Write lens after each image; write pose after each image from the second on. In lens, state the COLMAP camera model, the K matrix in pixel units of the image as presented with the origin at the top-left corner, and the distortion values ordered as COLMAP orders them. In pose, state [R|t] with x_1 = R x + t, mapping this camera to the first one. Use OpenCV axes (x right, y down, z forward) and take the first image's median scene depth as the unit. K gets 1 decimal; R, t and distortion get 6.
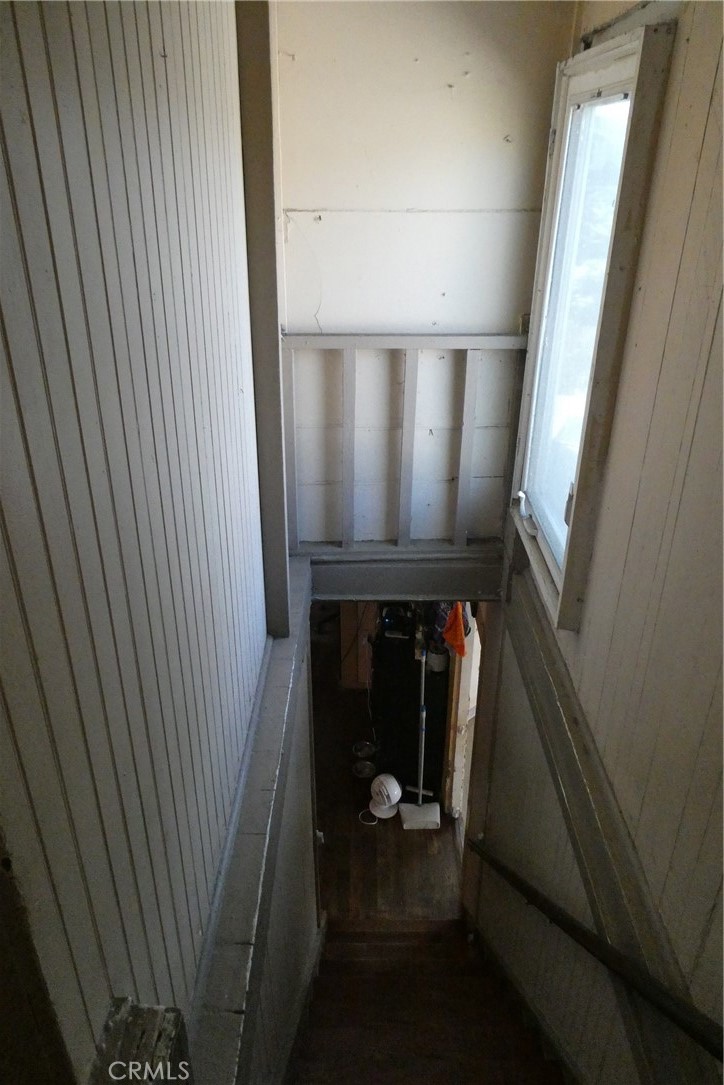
lens RADIAL K [[766.9, 0, 362.0], [0, 766.9, 542.5], [0, 0, 1]] dist [0.000048, -0.011076]
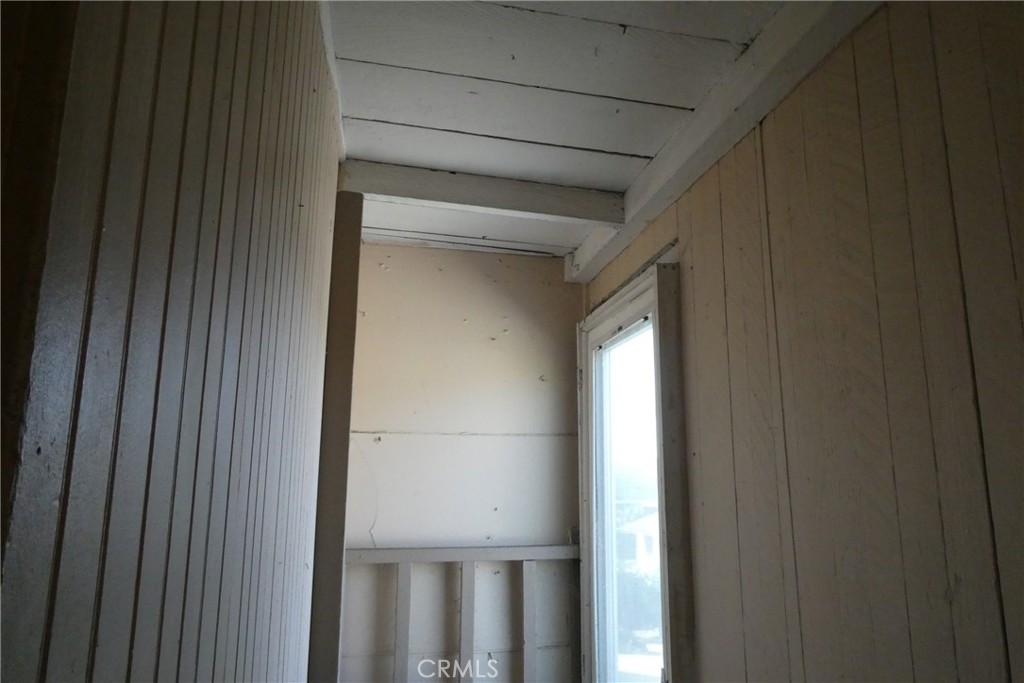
lens RADIAL K [[723.8, 0, 512.0], [0, 723.8, 341.5], [0, 0, 1]] dist [0.000048, -0.011076]
pose [[0.981809, 0.030235, 0.187446, -0.066727], [0.093282, 0.783066, -0.614904, 0.112120], [-0.165374, 0.621204, 0.766001, 0.104657]]
